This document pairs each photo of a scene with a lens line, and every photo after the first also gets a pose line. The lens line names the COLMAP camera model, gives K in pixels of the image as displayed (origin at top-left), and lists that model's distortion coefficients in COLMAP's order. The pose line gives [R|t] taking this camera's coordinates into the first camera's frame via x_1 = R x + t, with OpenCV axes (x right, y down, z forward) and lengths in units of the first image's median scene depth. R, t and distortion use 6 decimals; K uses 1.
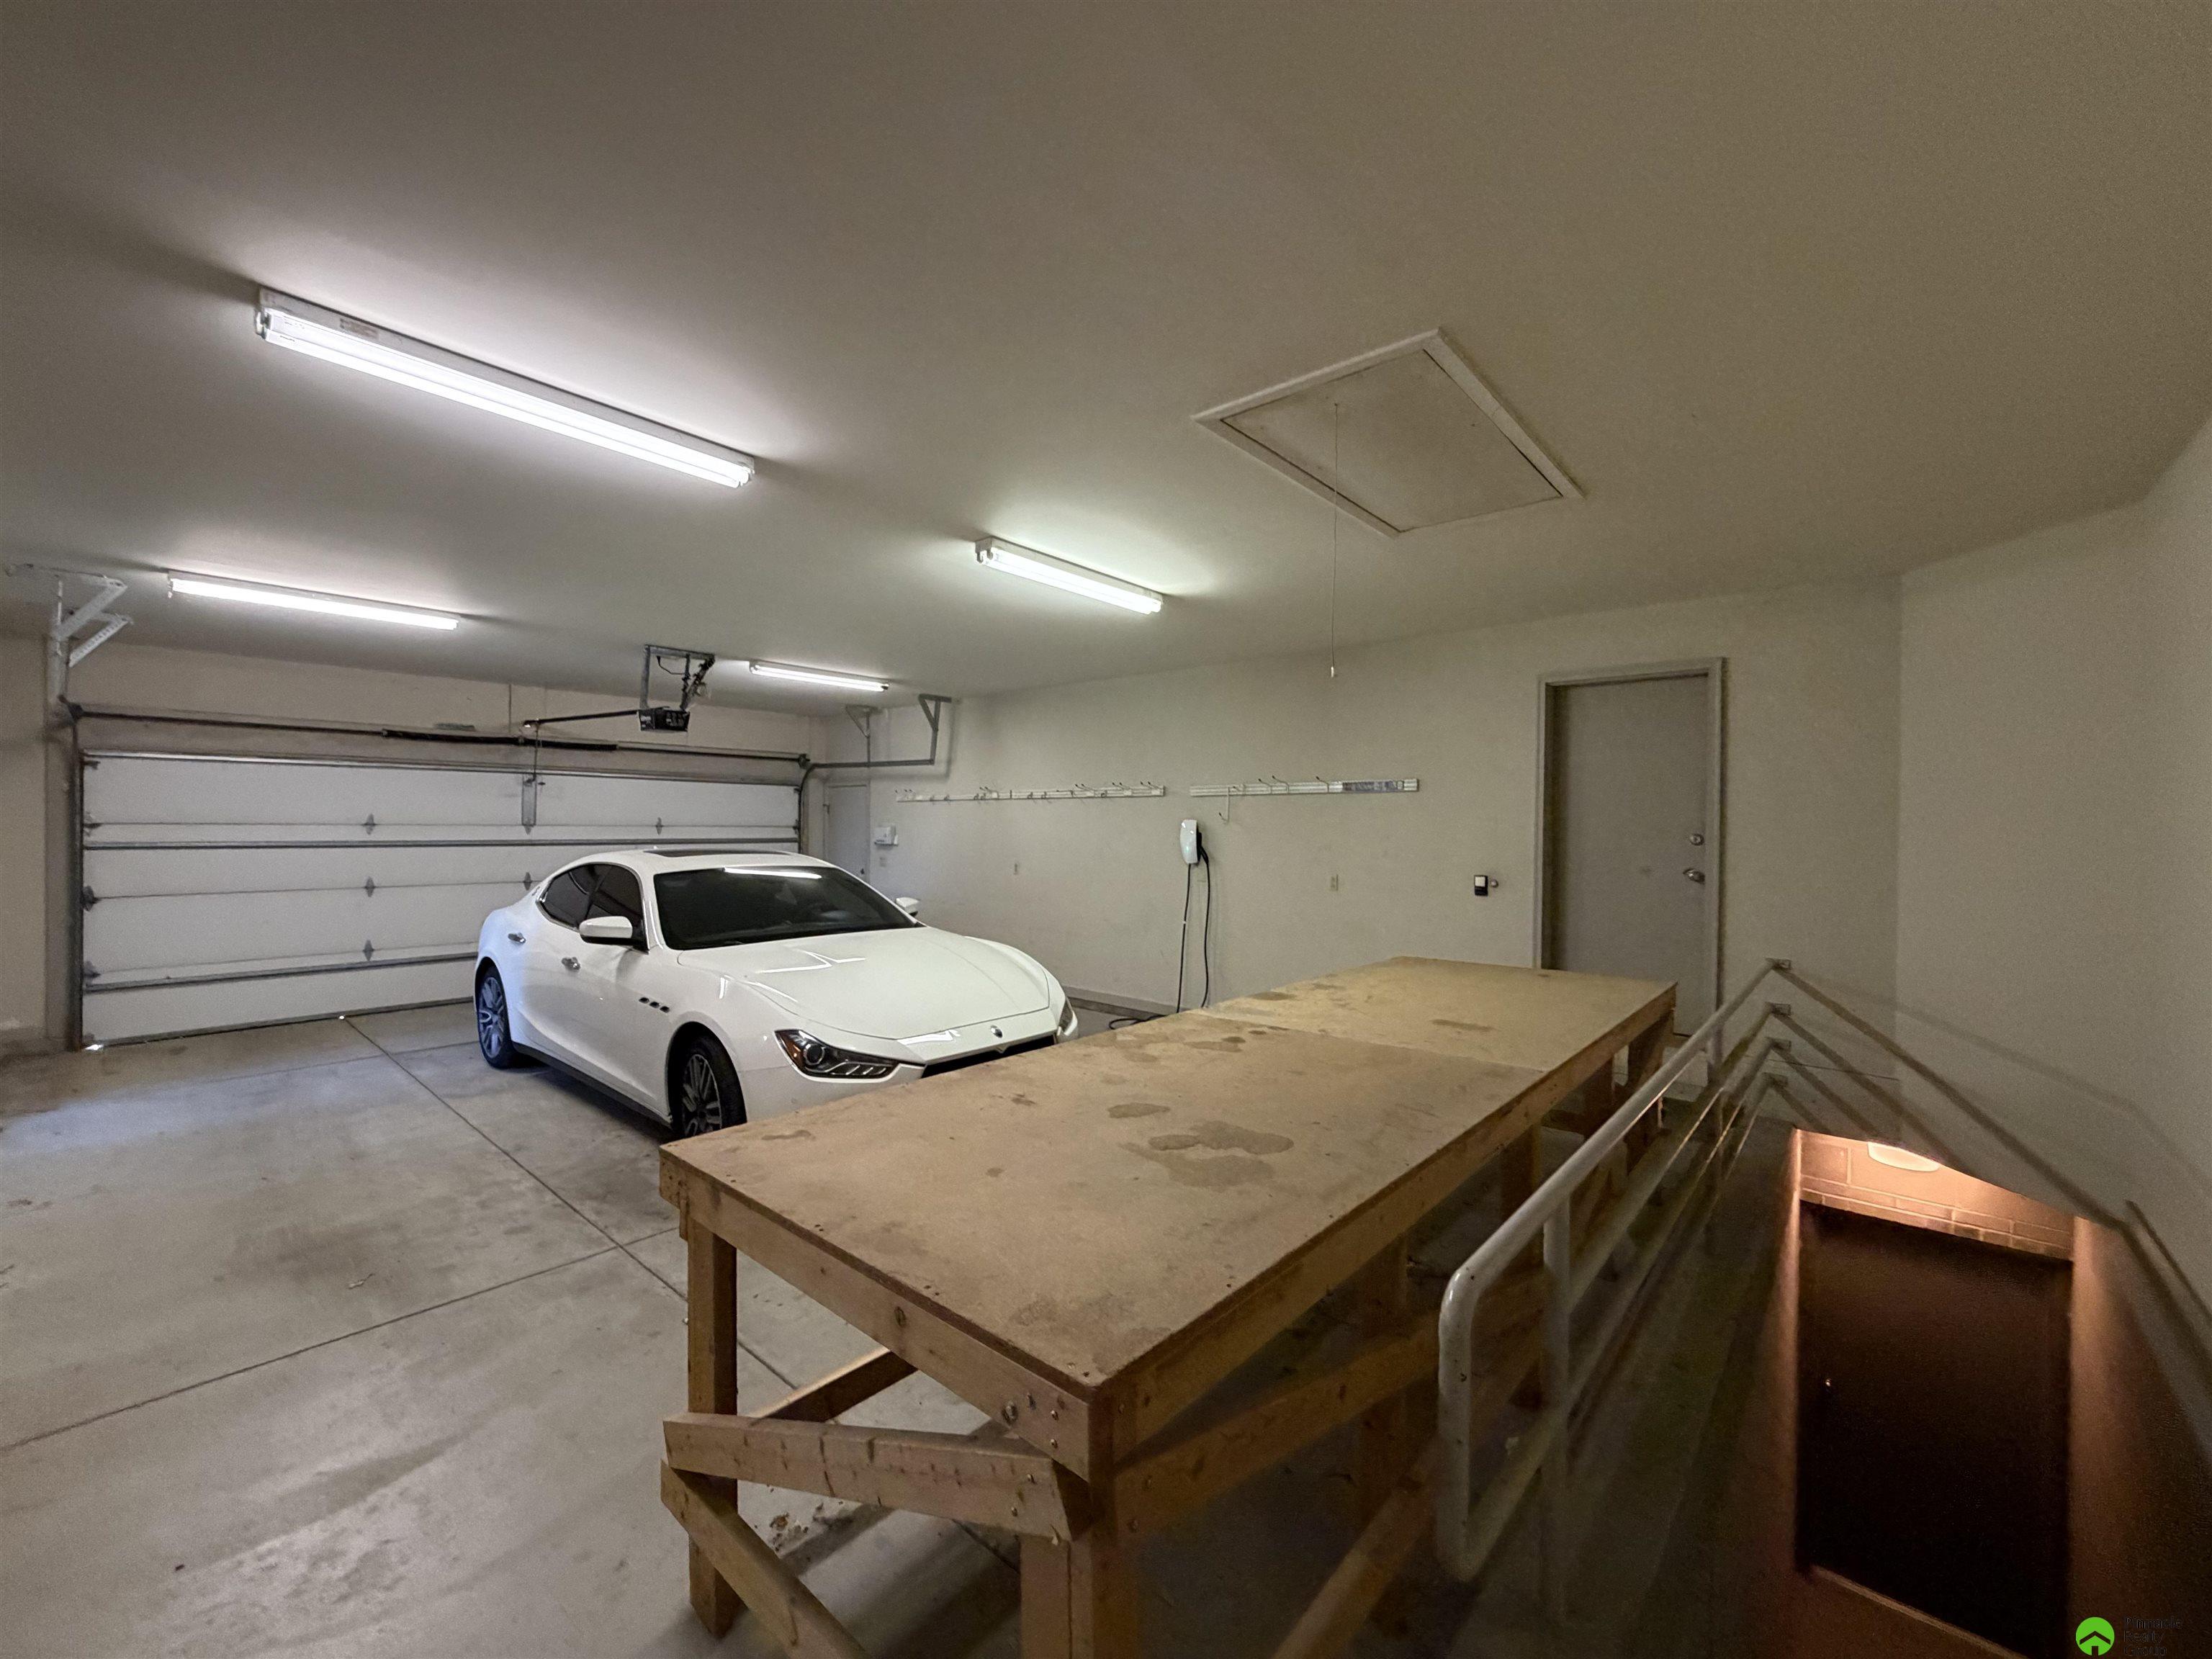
lens RADIAL K [[891.2, 0, 1101.3], [0, 891.2, 831.0], [0, 0, 1]] dist [0.002485, 0.000304]
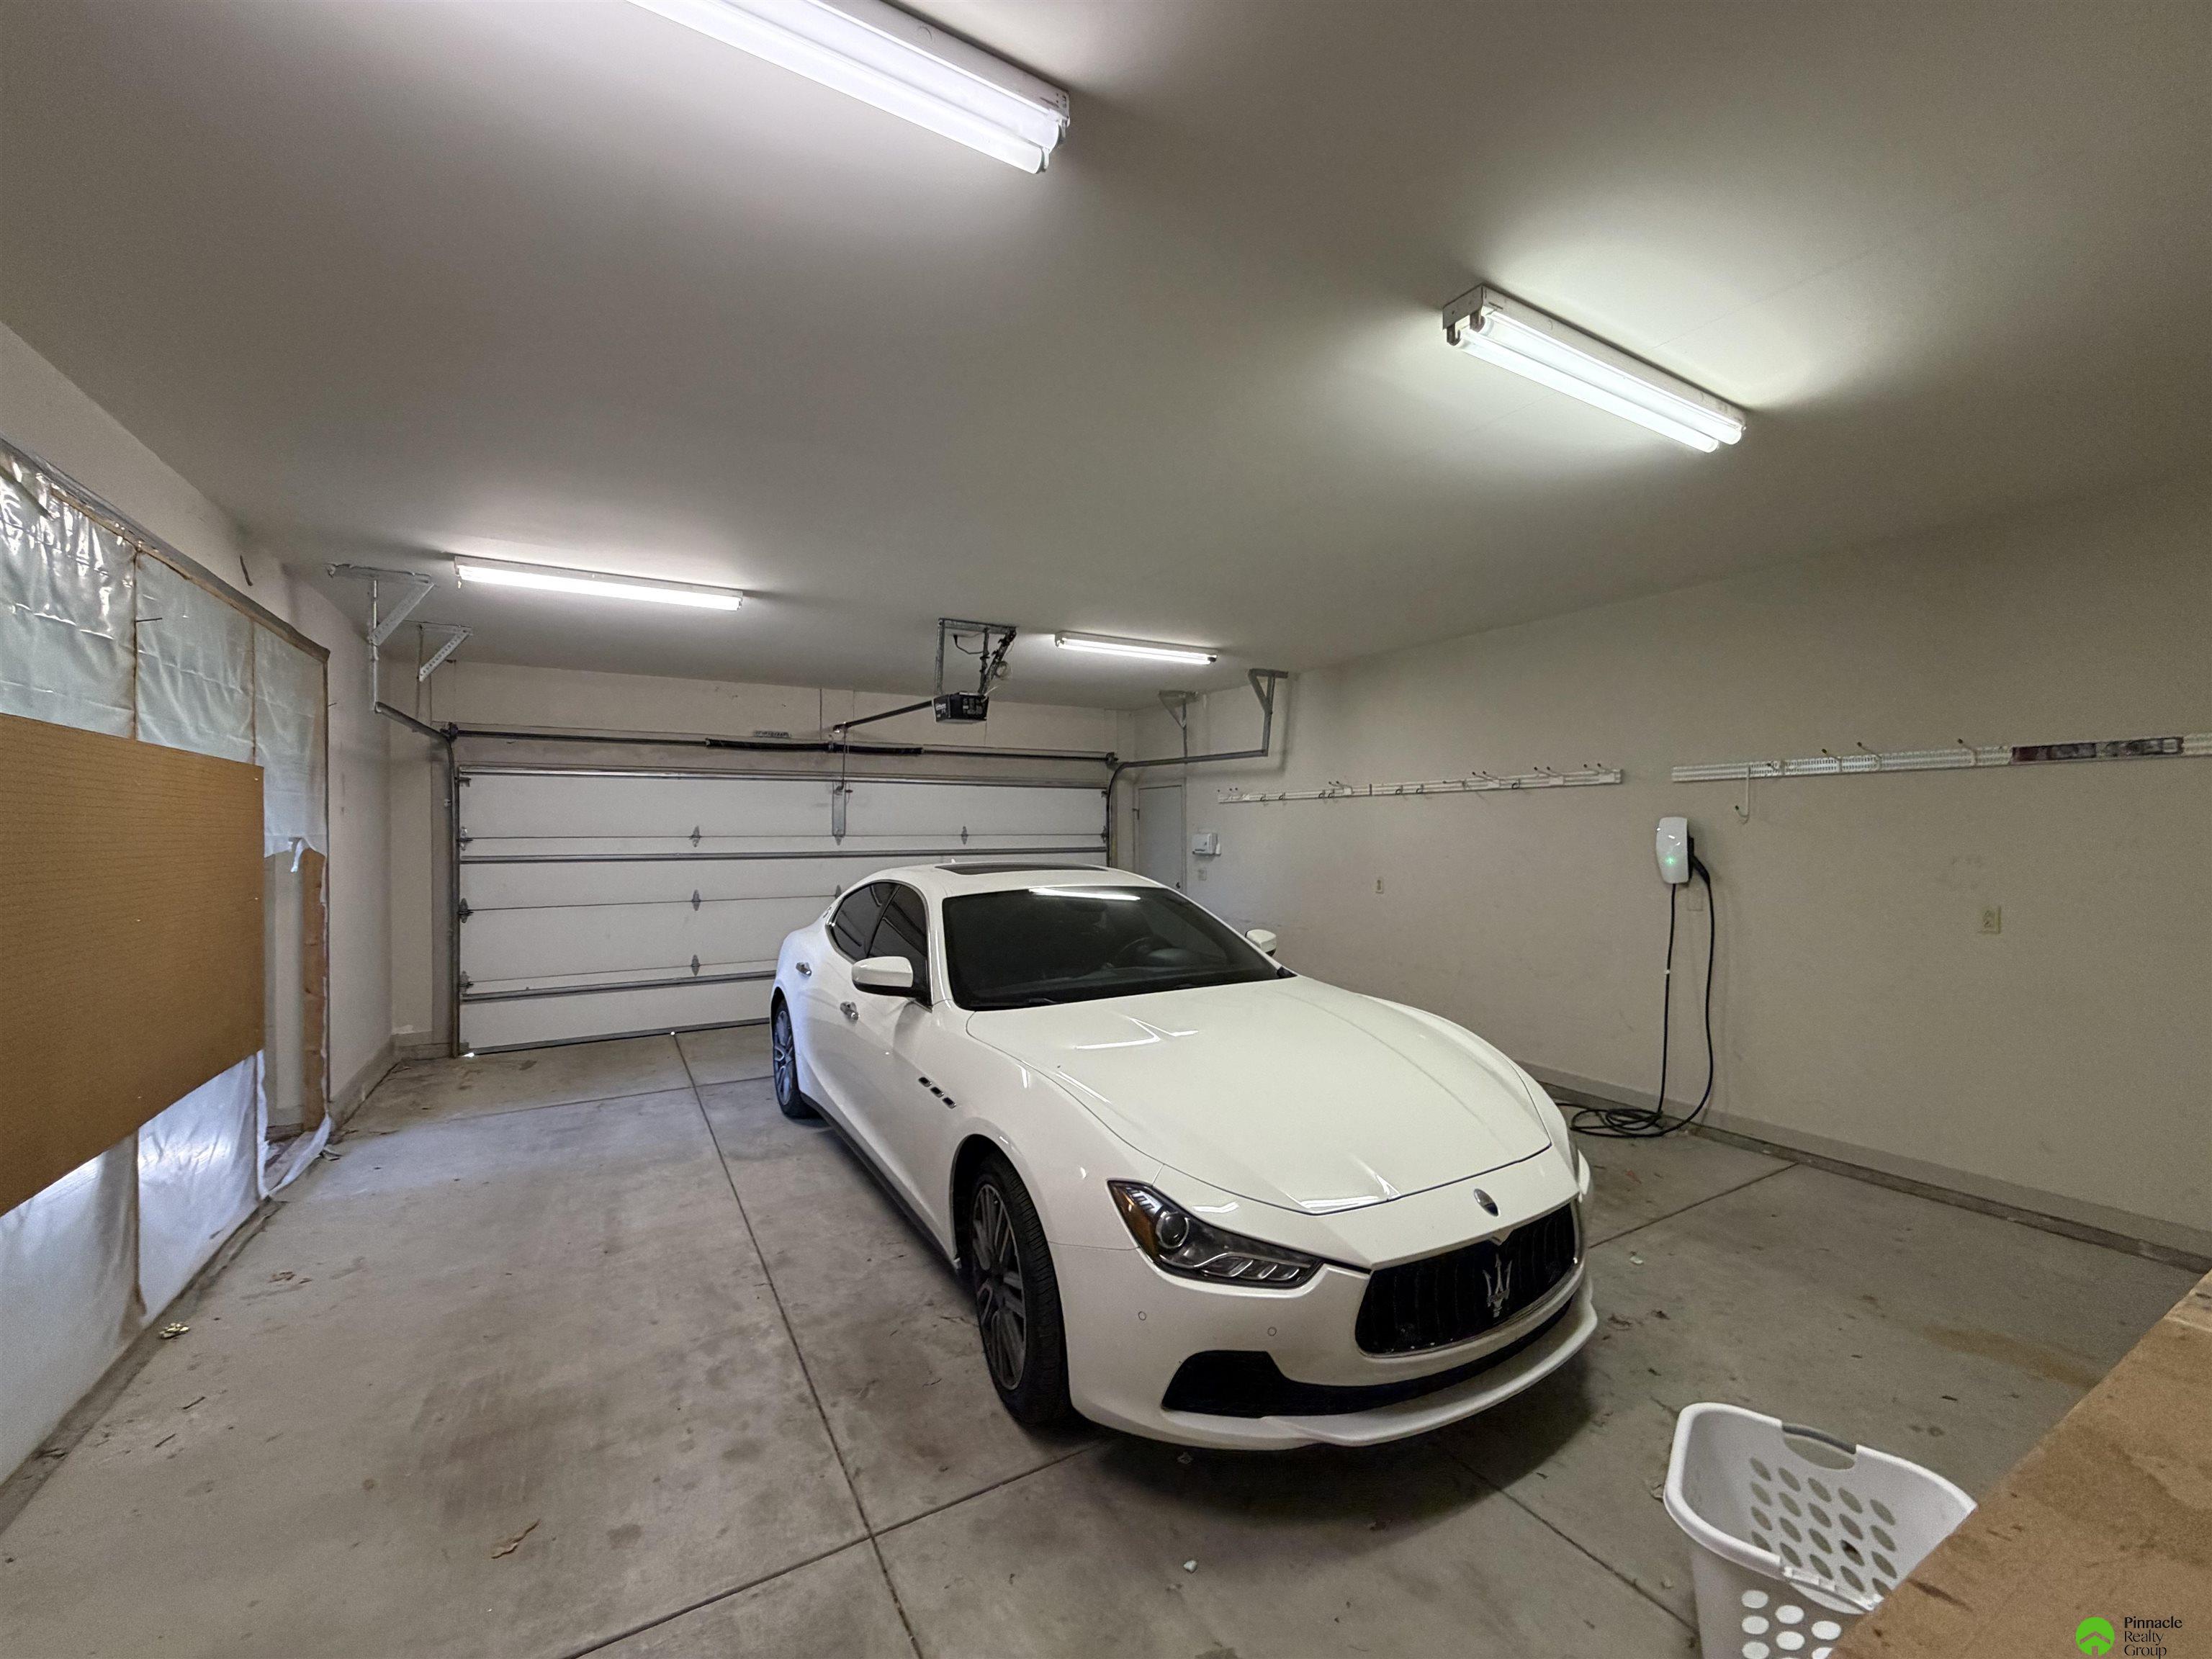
lens RADIAL K [[891.2, 0, 1101.3], [0, 891.2, 831.0], [0, 0, 1]] dist [0.002485, 0.000304]
pose [[0.948654, -0.011901, -0.316093, -0.105192], [0.009740, 0.999917, -0.008415, -0.001199], [0.316167, 0.004904, 0.948691, 0.255308]]
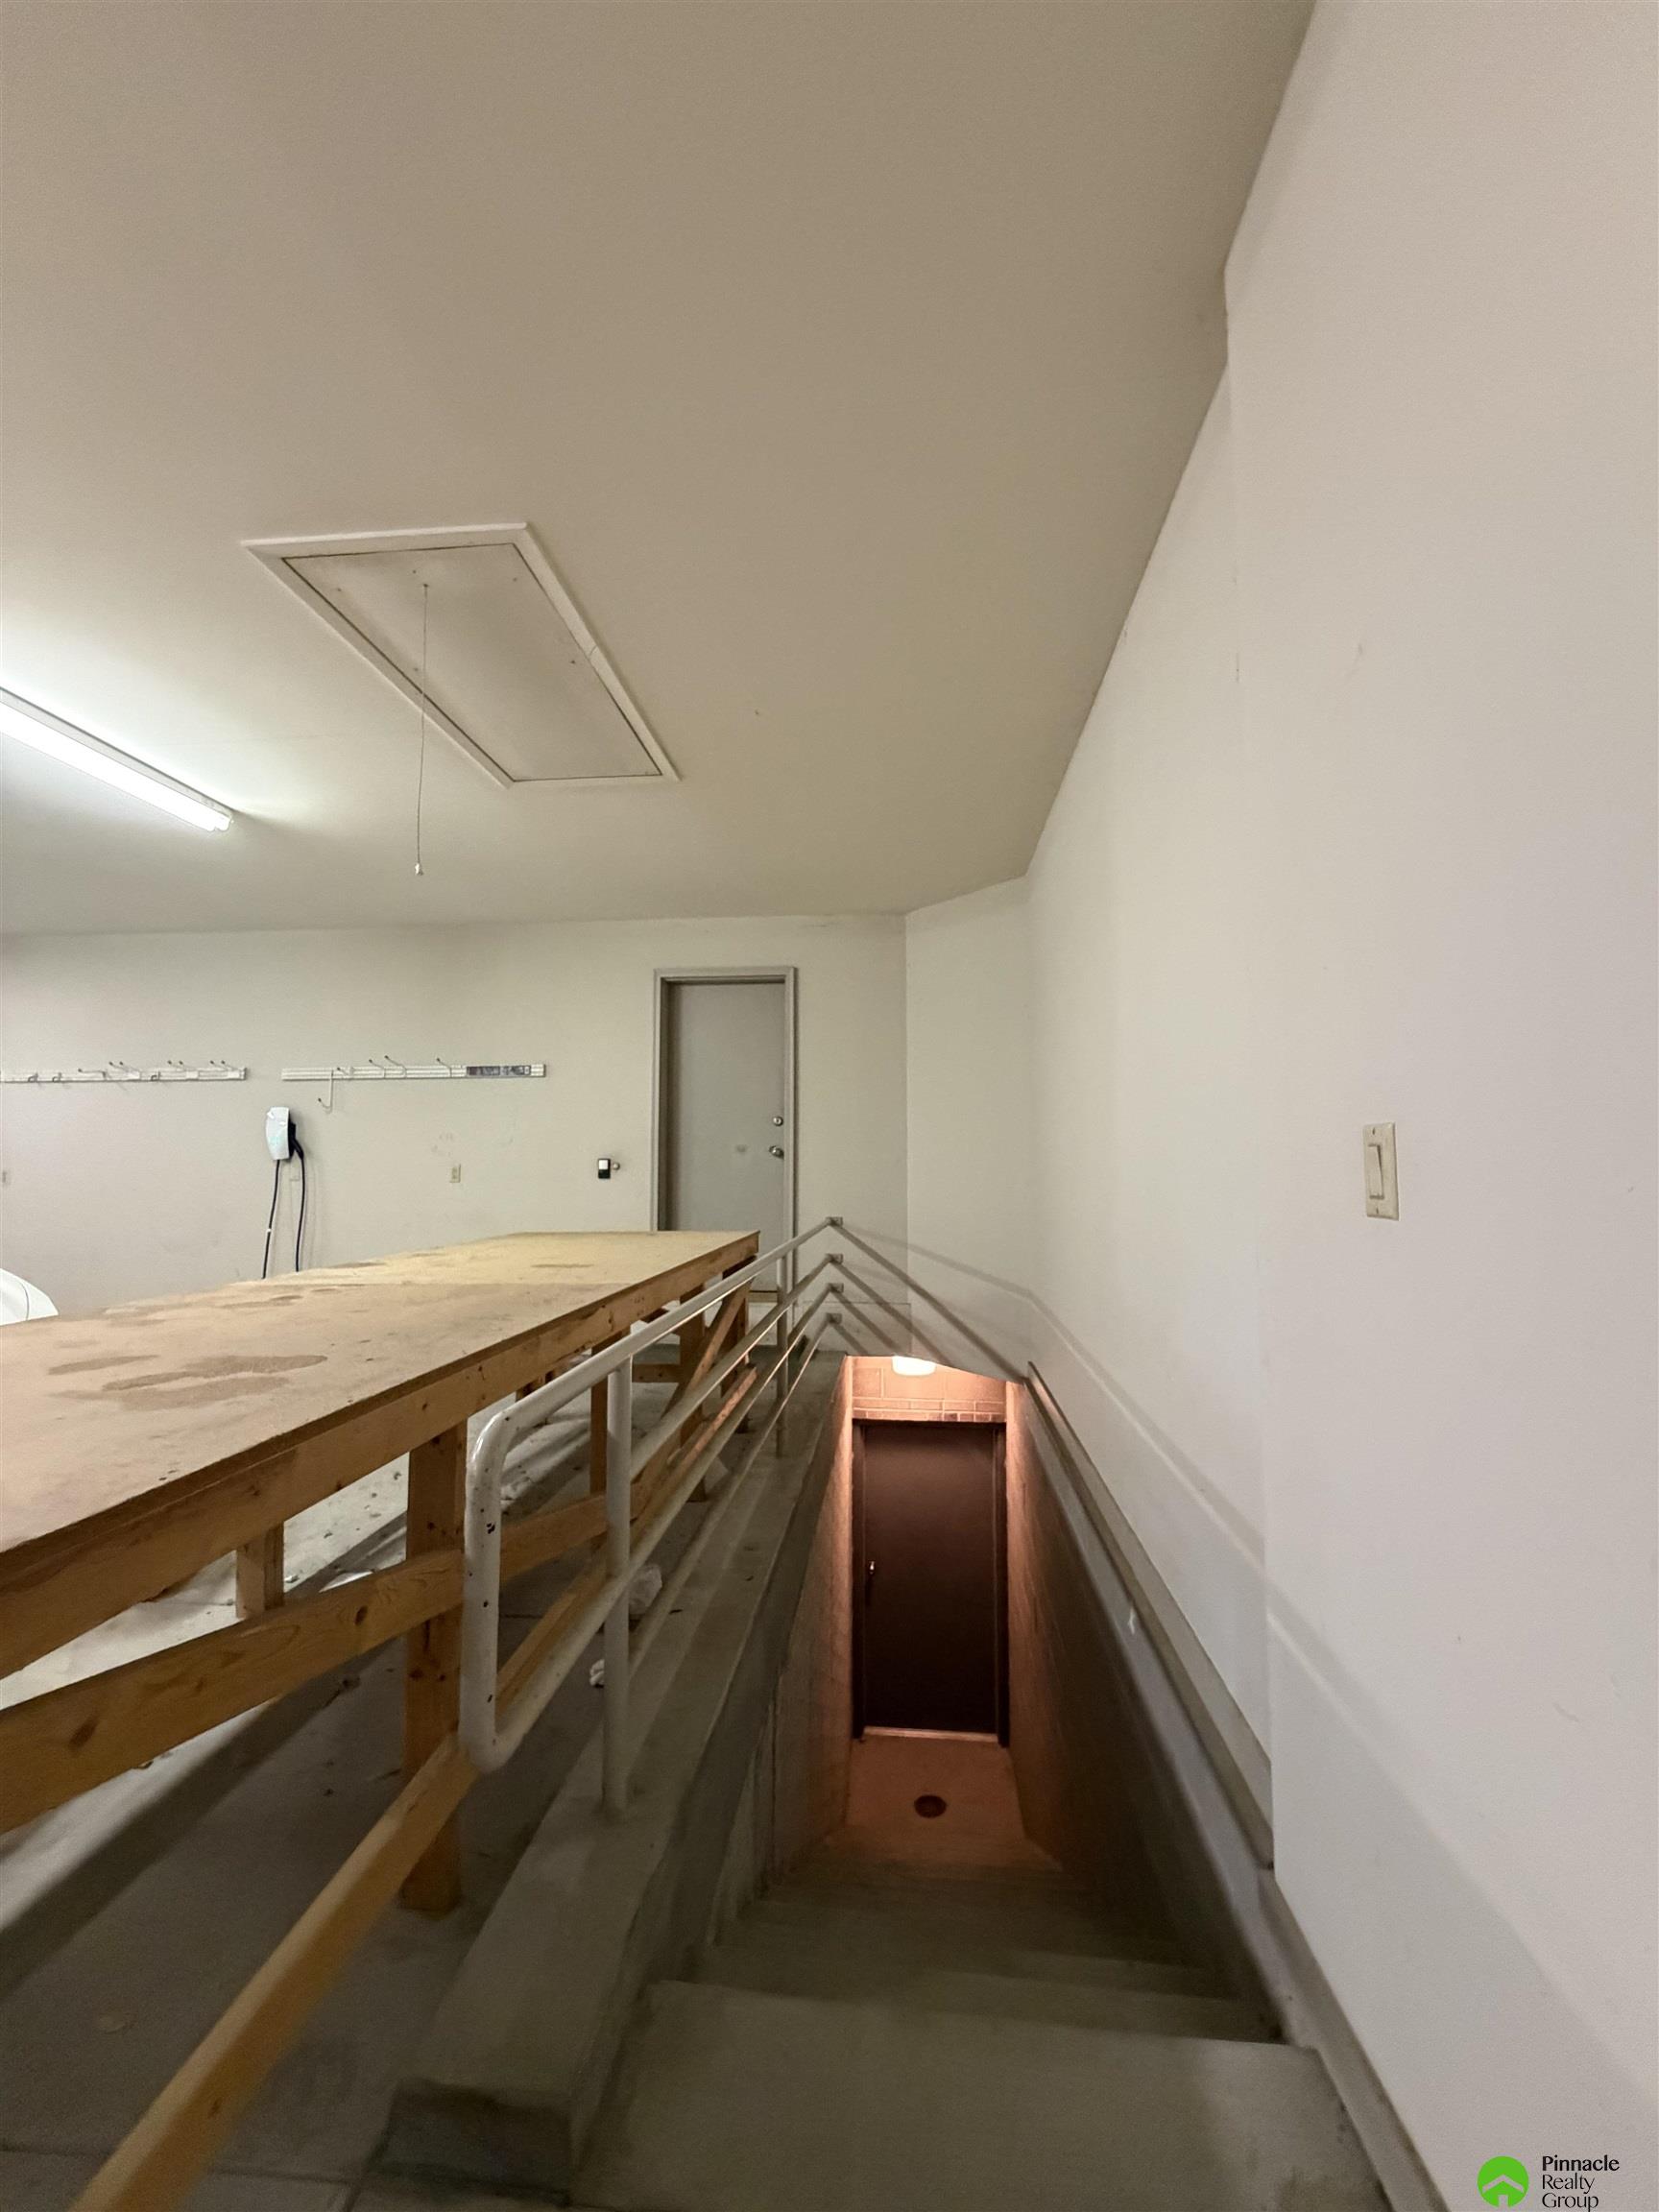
lens RADIAL K [[891.2, 0, 829.9], [0, 891.2, 1110.0], [0, 0, 1]] dist [0.002485, 0.000304]
pose [[0.809901, 0.025115, 0.586029, 0.028966], [0.011243, 0.998235, -0.058318, 0.049479], [-0.586459, 0.053820, 0.808189, 0.012590]]
